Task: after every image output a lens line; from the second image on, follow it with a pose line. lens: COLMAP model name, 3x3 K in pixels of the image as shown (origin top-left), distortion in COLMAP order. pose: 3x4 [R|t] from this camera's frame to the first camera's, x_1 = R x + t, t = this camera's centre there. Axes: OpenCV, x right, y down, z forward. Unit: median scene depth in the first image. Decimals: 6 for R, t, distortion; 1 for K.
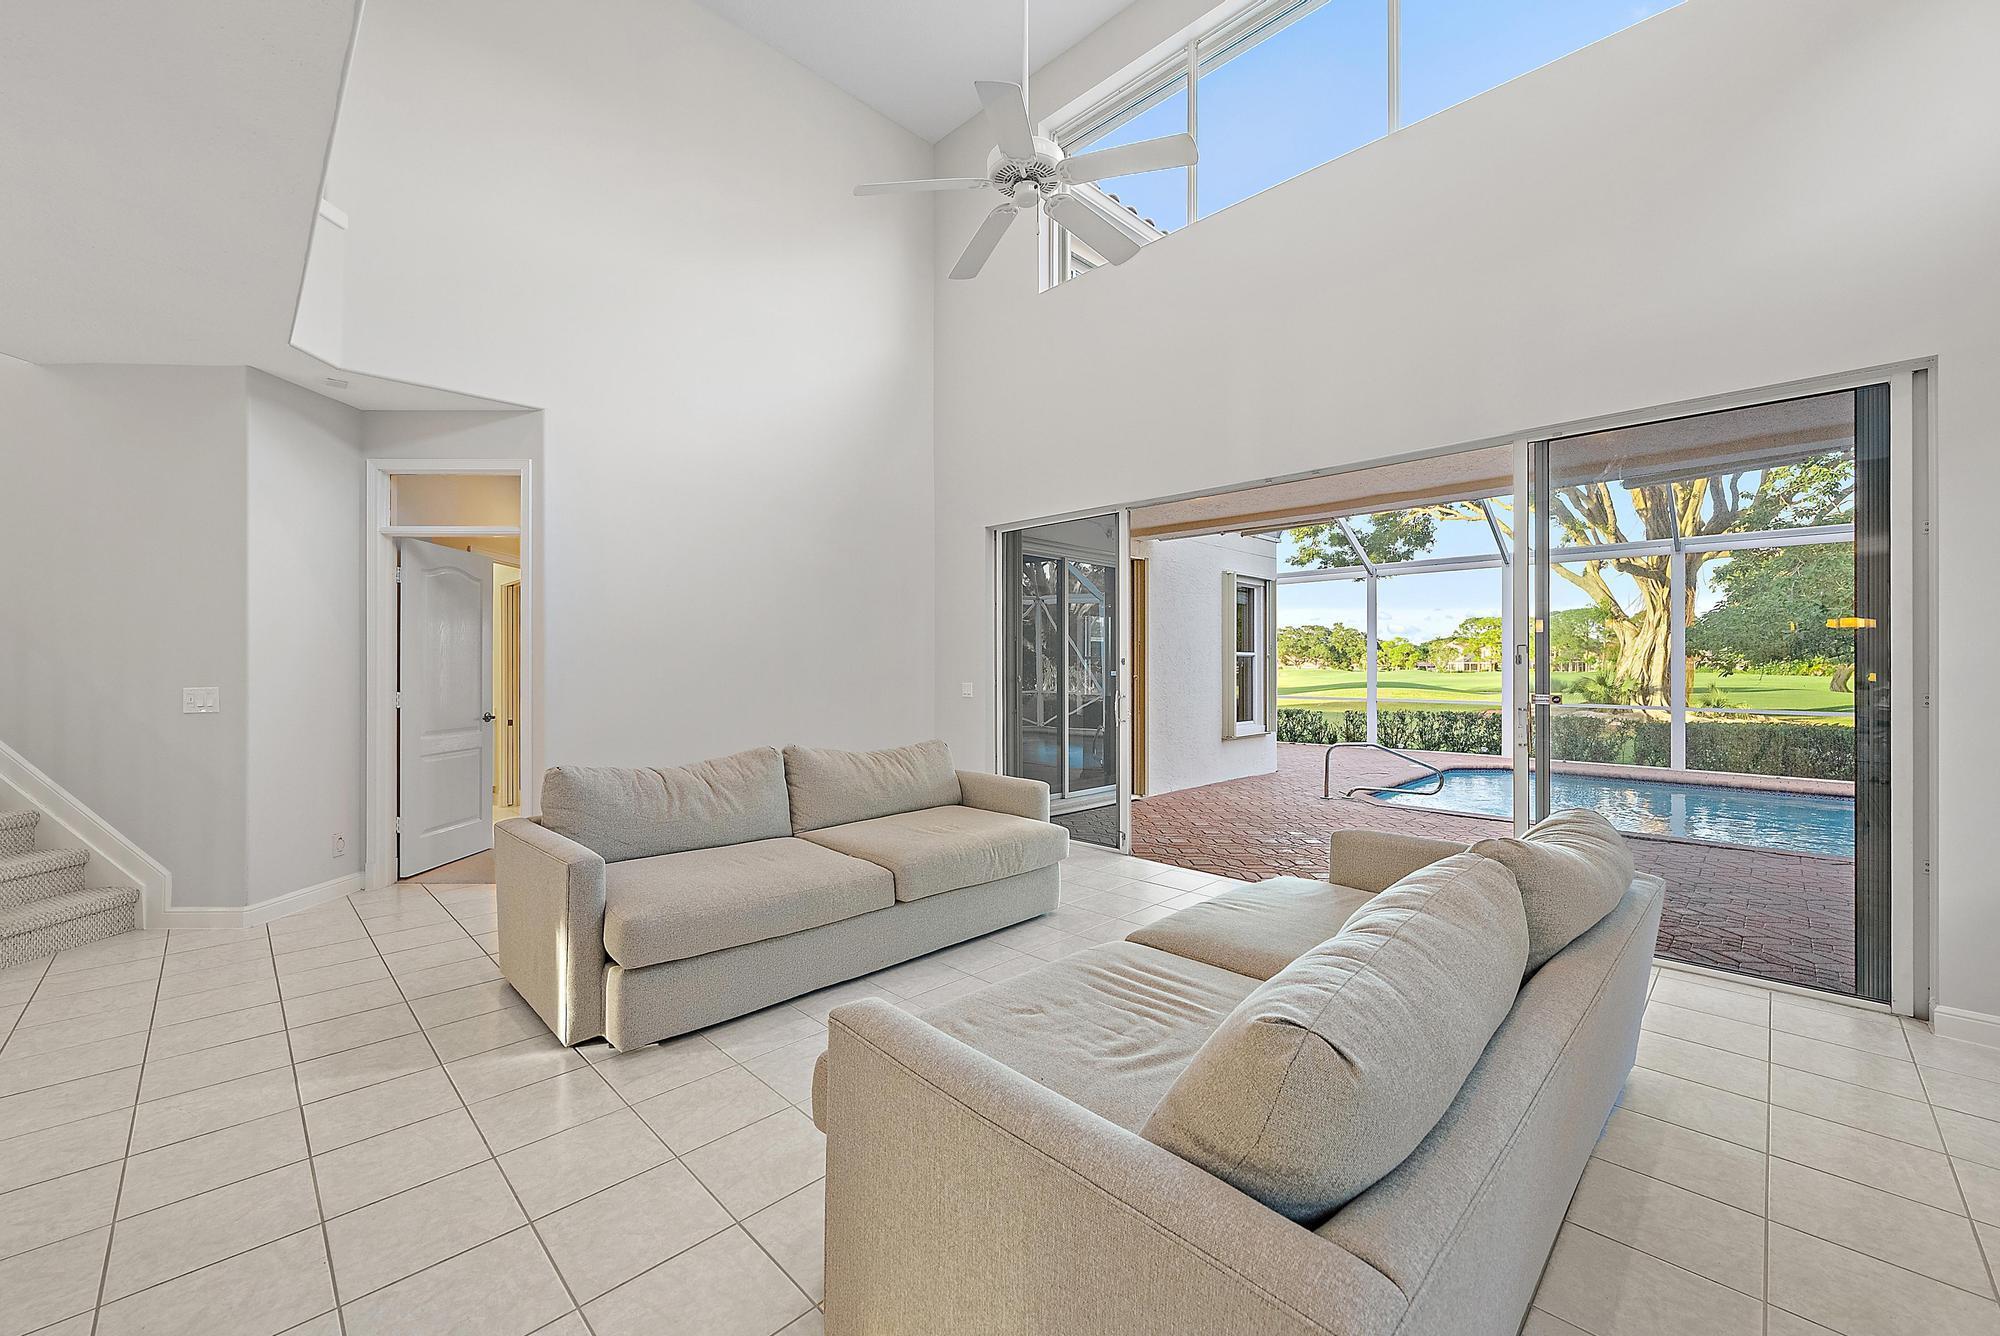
lens RADIAL K [[783.2, 0, 1032.5], [0, 783.2, 663.1], [0, 0, 1]] dist [0.003370, -0.002139]
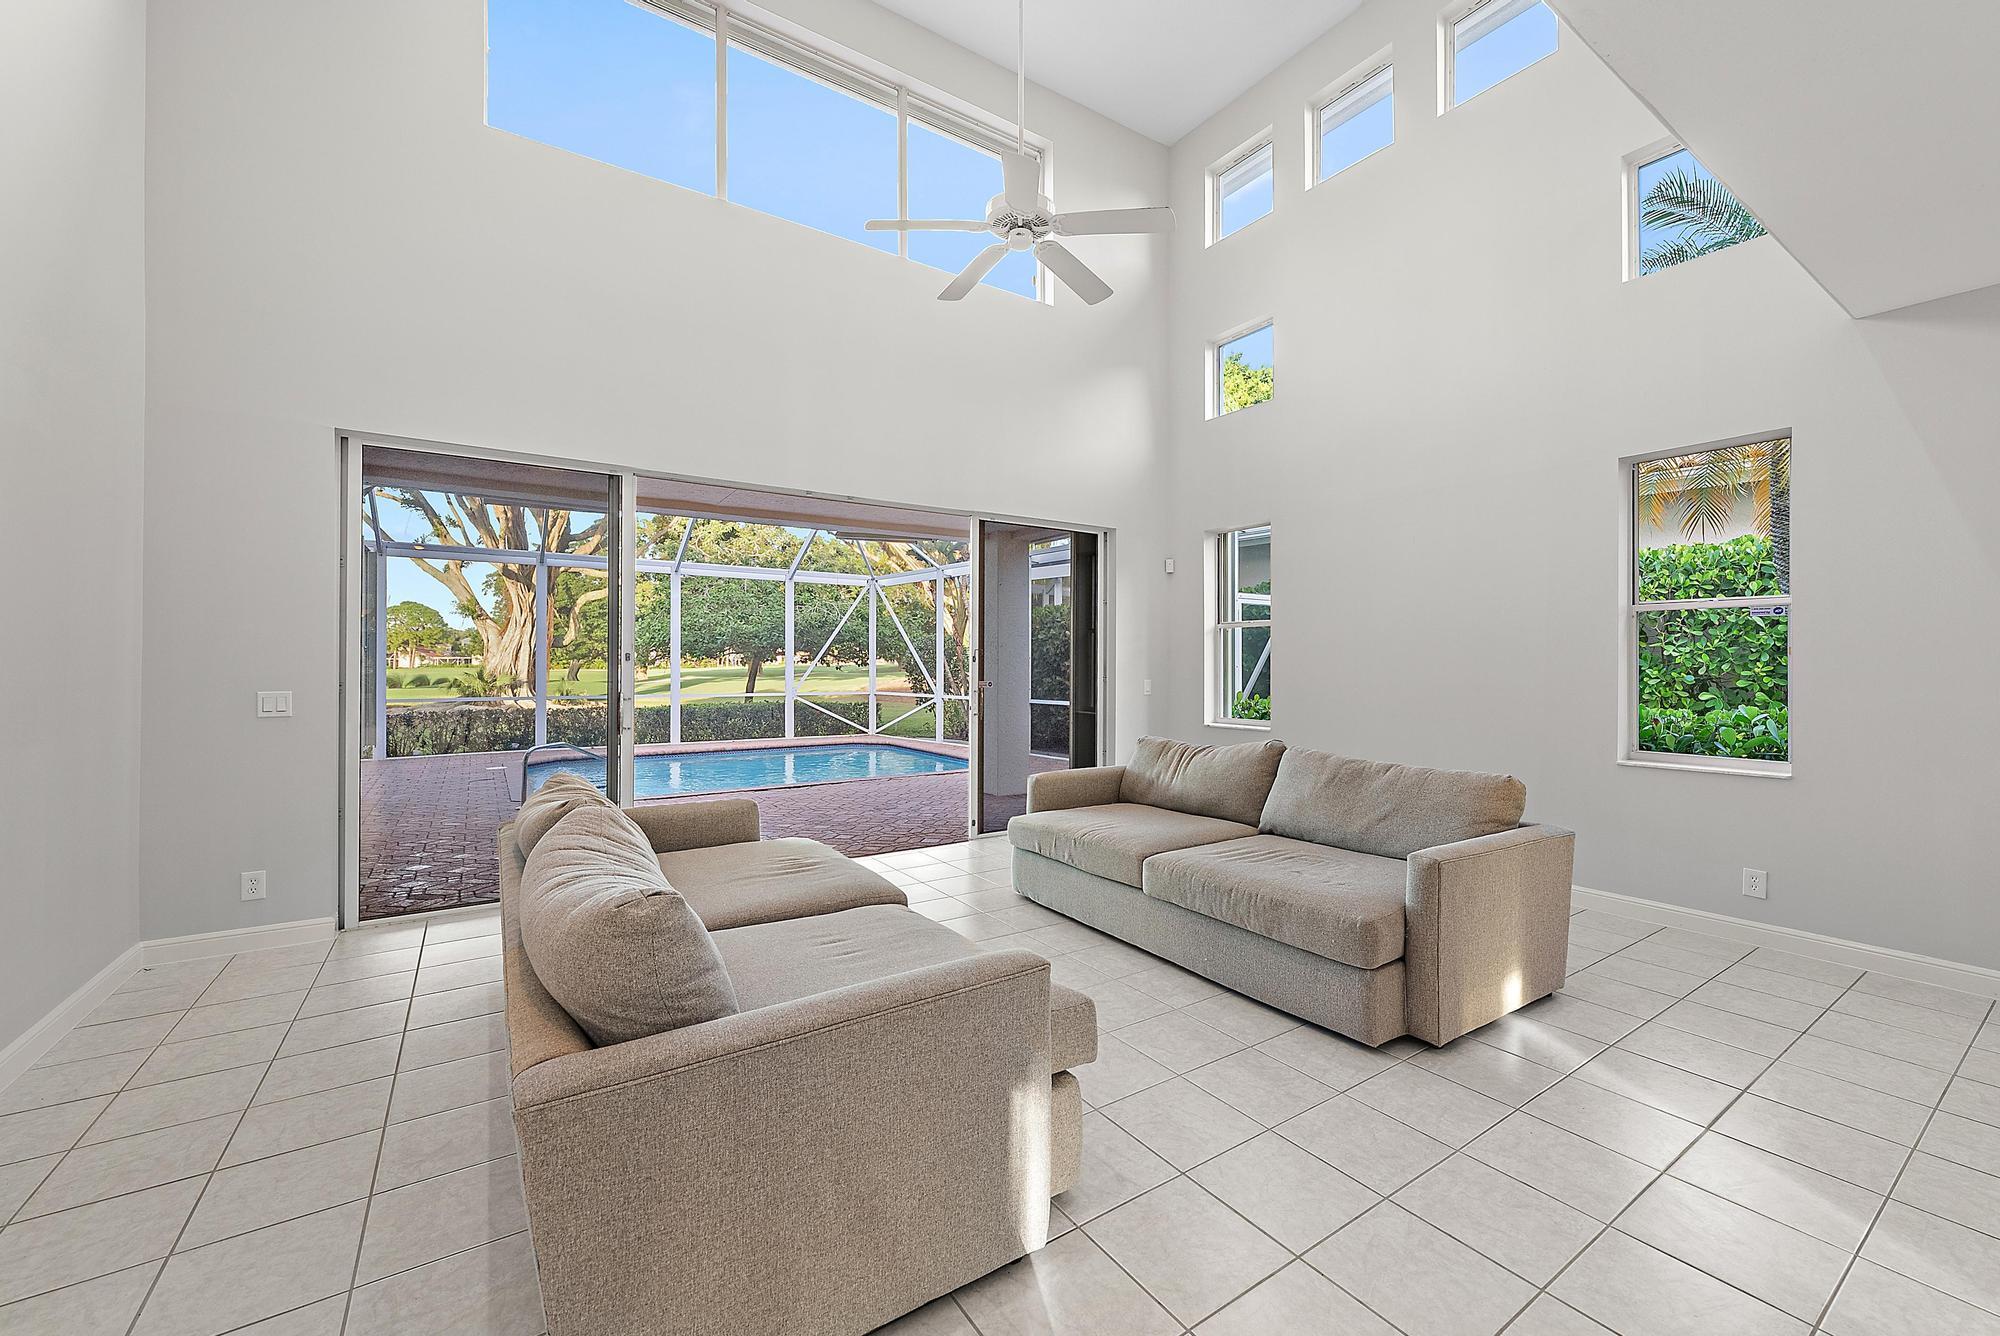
lens RADIAL K [[783.2, 0, 975.7], [0, 783.2, 664.5], [0, 0, 1]] dist [0.003370, -0.002139]
pose [[0.247198, -0.004347, 0.968955, -0.130266], [-0.003776, 0.999978, 0.005449, -0.000440], [-0.968958, -0.005006, 0.247176, 0.099776]]
